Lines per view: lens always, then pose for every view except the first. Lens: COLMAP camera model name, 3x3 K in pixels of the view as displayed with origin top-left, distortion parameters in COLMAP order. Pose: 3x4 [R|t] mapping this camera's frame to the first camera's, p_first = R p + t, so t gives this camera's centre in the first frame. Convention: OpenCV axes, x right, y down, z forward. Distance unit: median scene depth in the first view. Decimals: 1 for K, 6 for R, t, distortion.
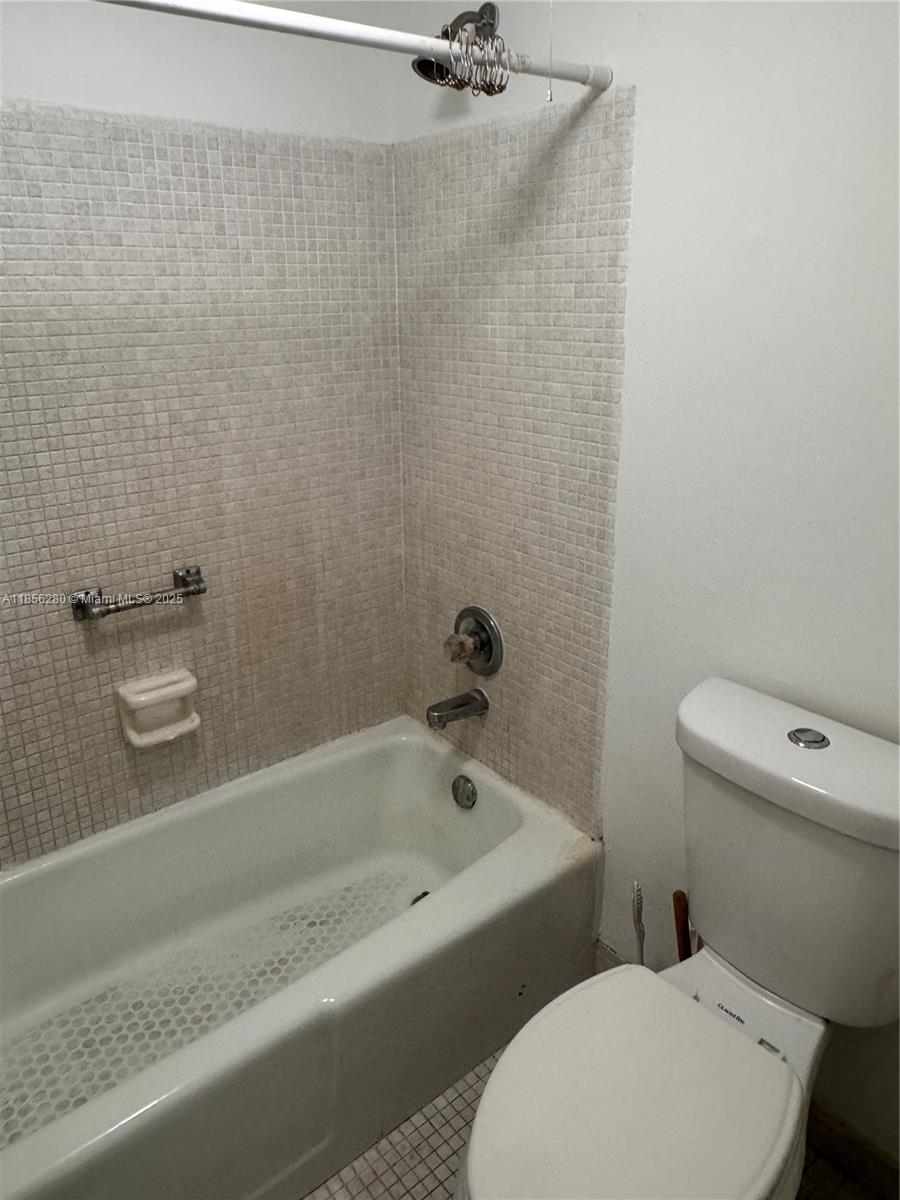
lens RADIAL K [[861.3, 0, 460.8], [0, 861.3, 582.8], [0, 0, 1]] dist [0.027294, -0.029669]
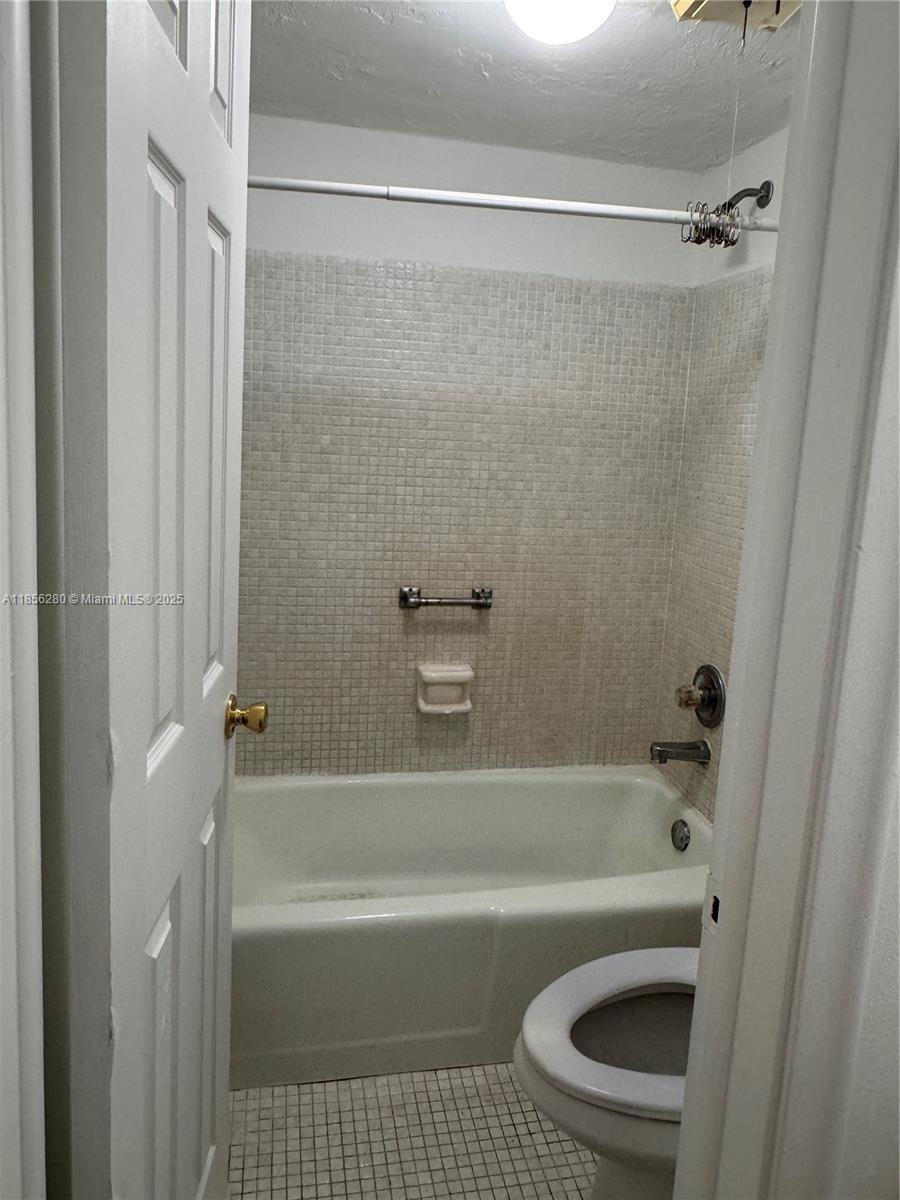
lens RADIAL K [[861.3, 0, 449.2], [0, 861.3, 593.4], [0, 0, 1]] dist [0.027294, -0.029669]
pose [[0.882896, 0.140463, -0.448068, 0.235280], [-0.205356, 0.973624, -0.099427, 0.133885], [0.422284, 0.179797, 0.888454, -0.205703]]
